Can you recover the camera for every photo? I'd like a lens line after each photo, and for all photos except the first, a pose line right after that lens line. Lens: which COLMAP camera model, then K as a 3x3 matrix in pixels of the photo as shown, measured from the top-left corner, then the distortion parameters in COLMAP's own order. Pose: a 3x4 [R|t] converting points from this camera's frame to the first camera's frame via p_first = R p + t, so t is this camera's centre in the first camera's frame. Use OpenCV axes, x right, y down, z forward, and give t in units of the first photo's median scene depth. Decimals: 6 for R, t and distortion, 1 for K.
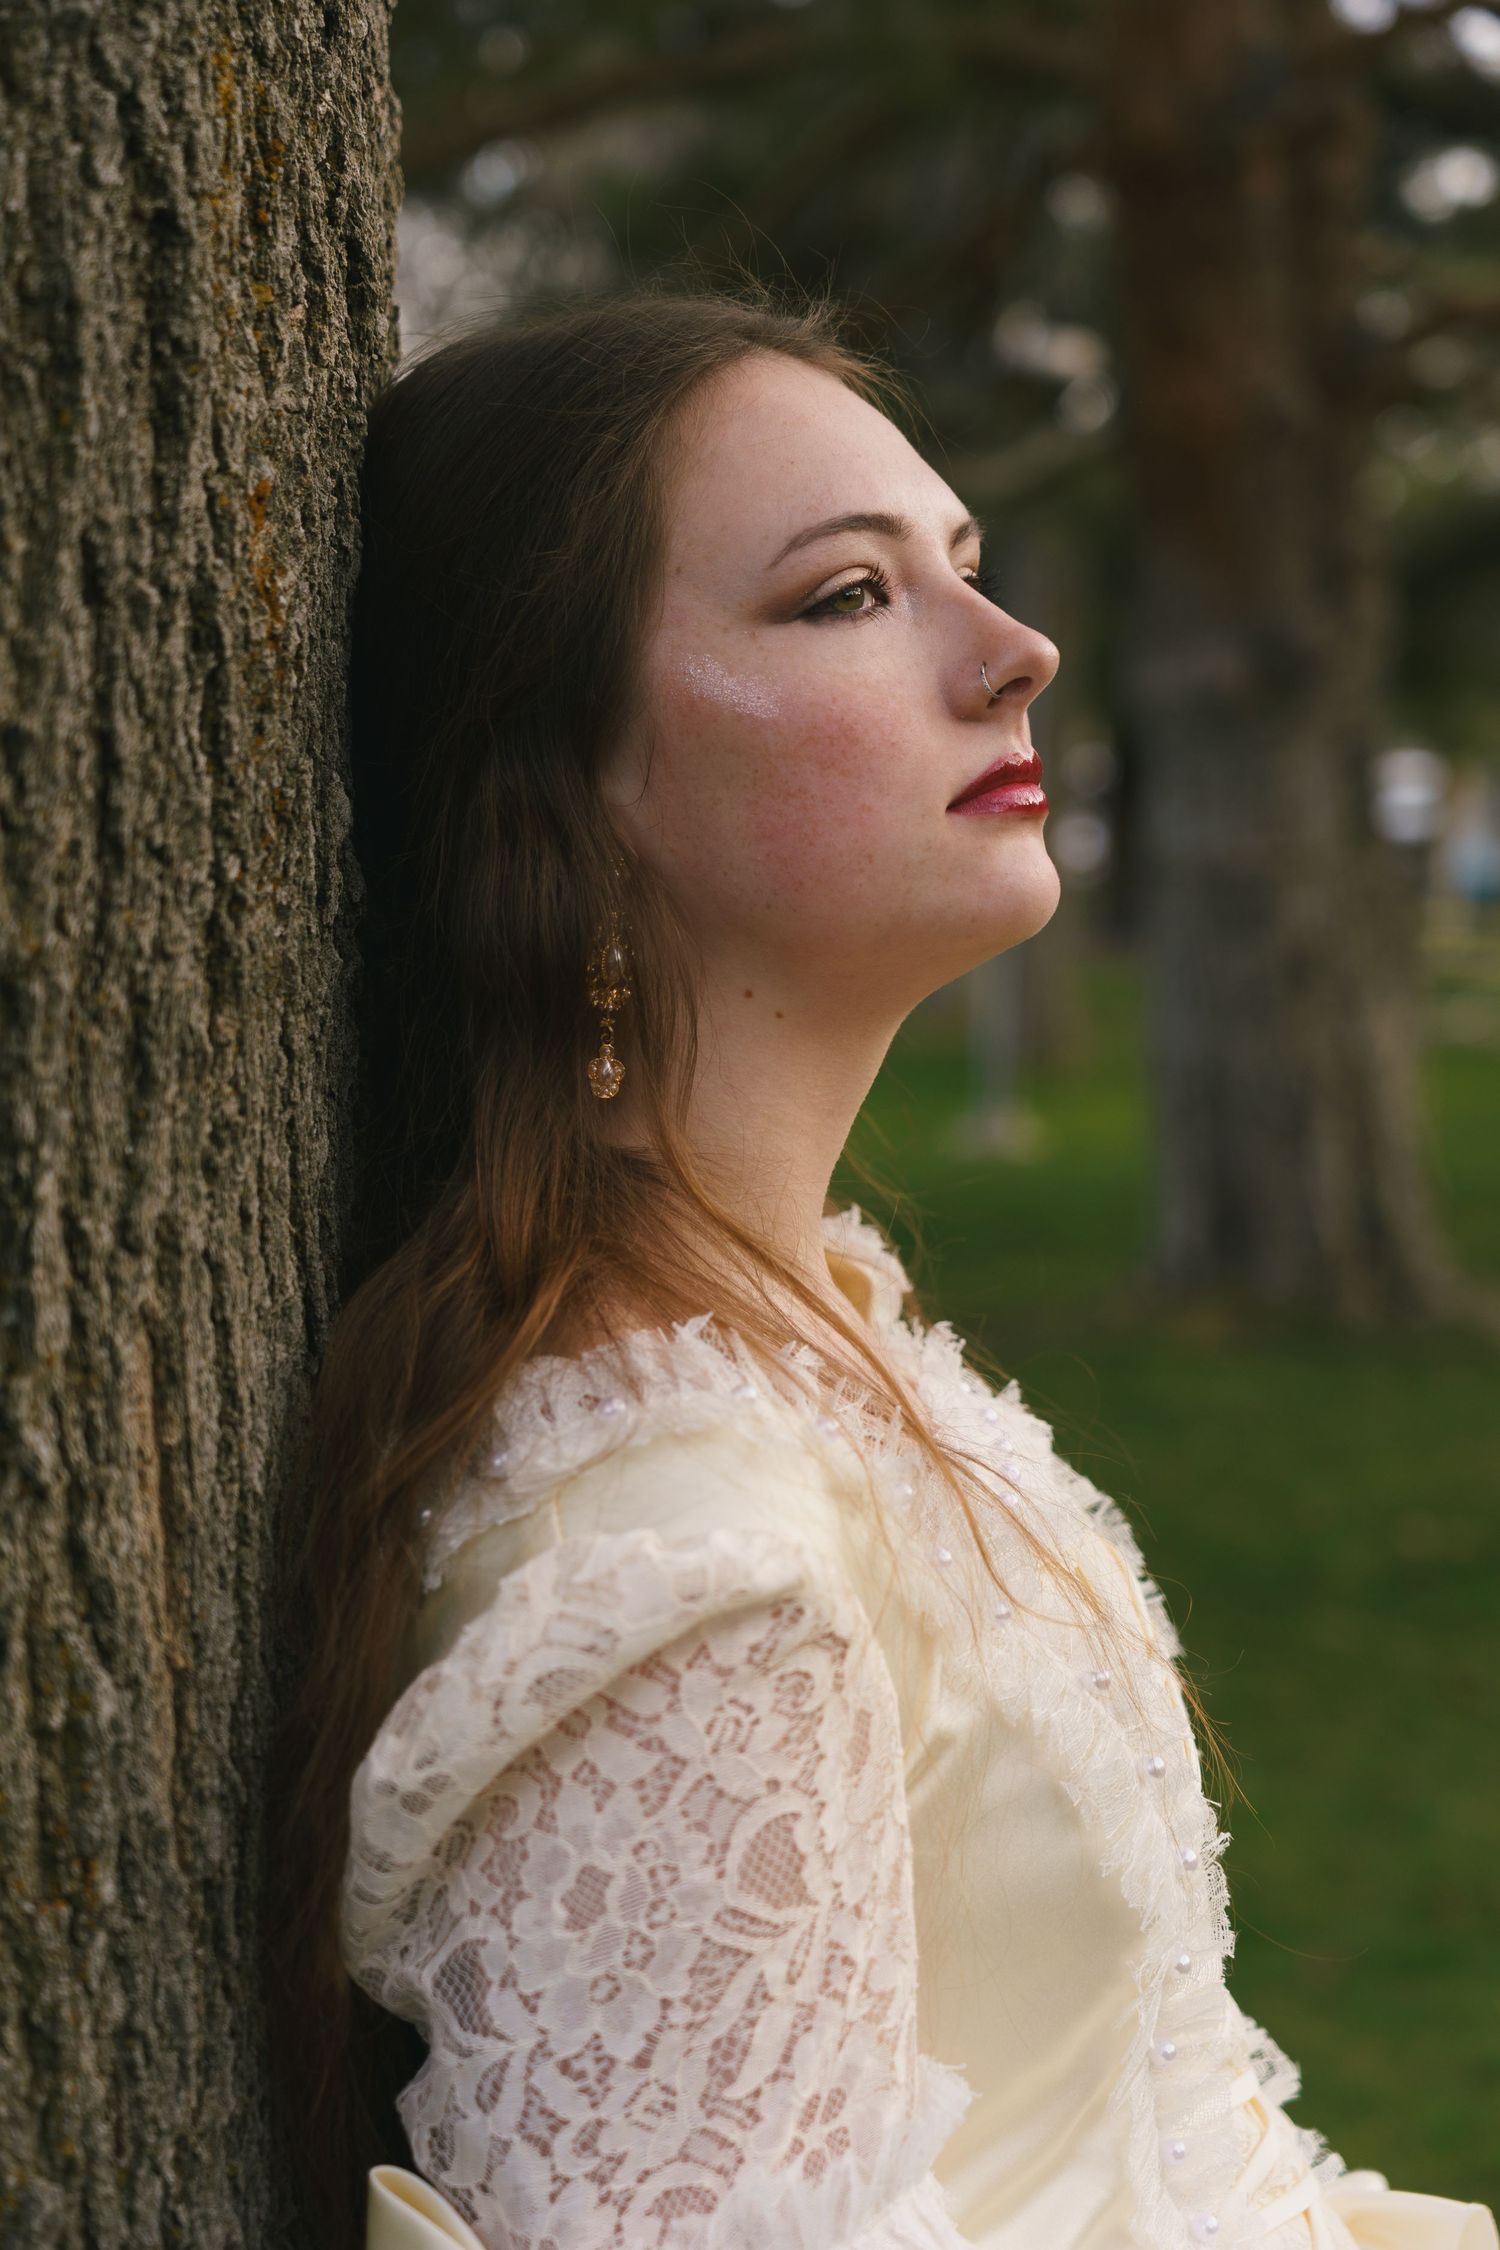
lens RADIAL K [[4142.3, 0, 750.3], [0, 4142.3, 1124.8], [0, 0, 1]] dist [-0.029181, 0.000000]
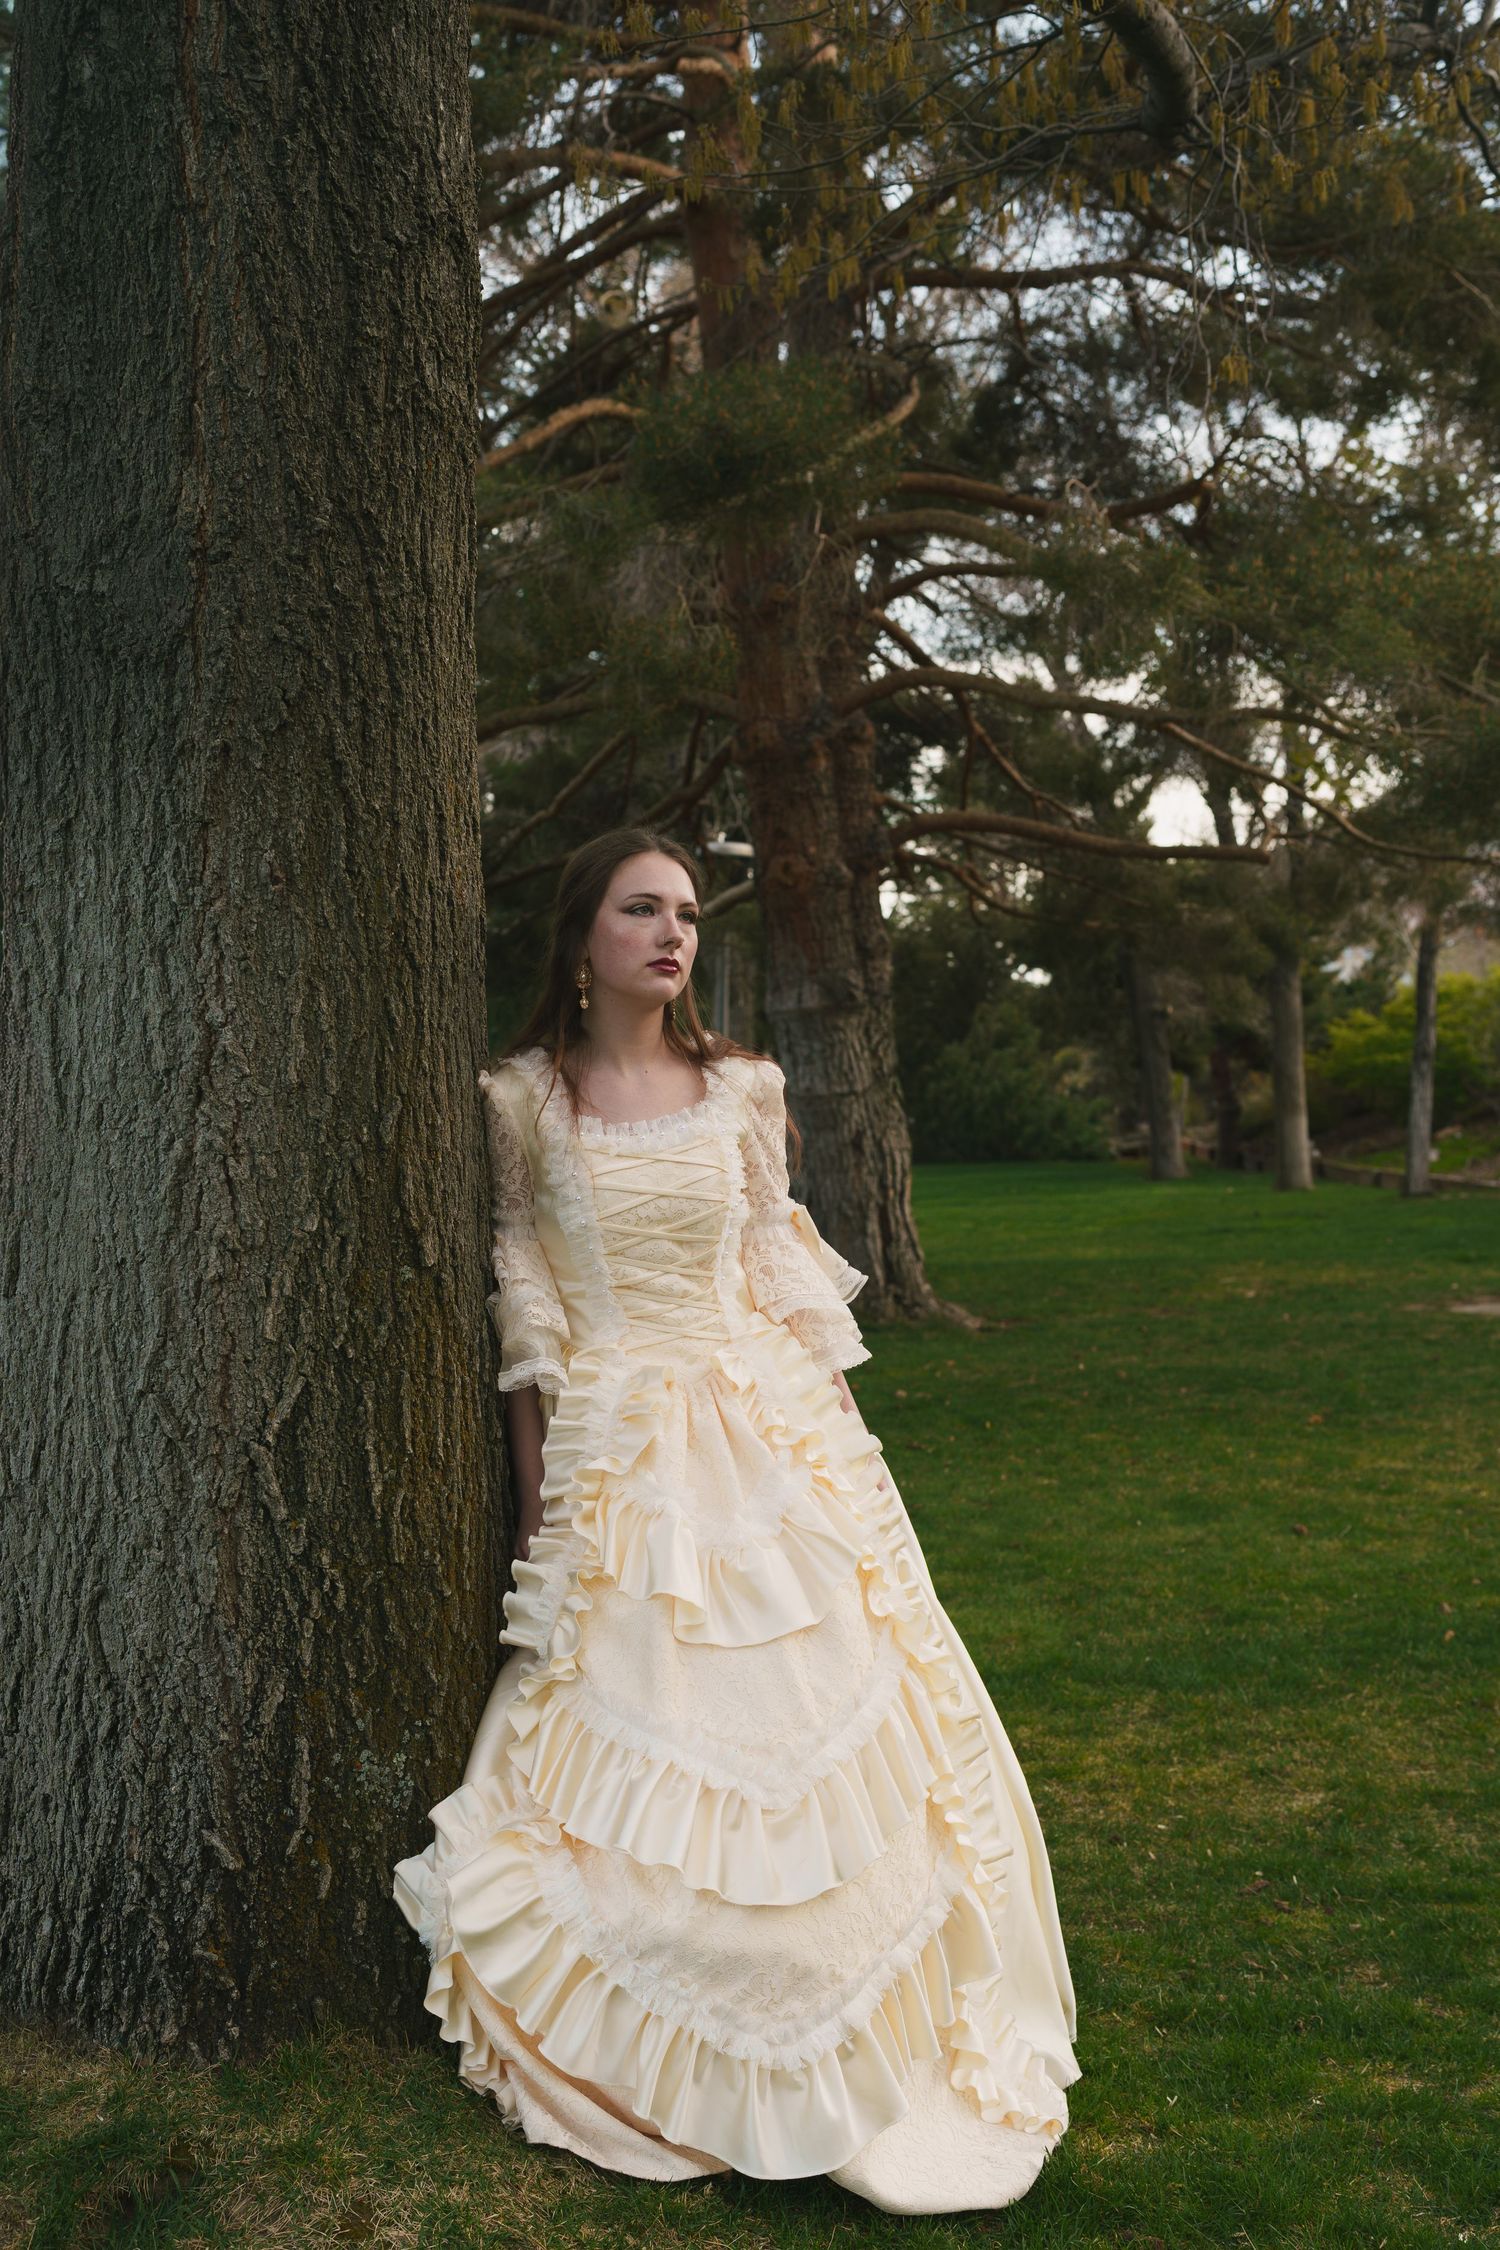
lens RADIAL K [[2193.4, 0, 749.3], [0, 2193.4, 1124.9], [0, 0, 1]] dist [0.021004, 0.000000]
pose [[0.996771, -0.030713, 0.074189, 0.014653], [0.035094, 0.997671, -0.058491, 0.299211], [-0.072219, 0.060906, 0.995527, -1.531510]]
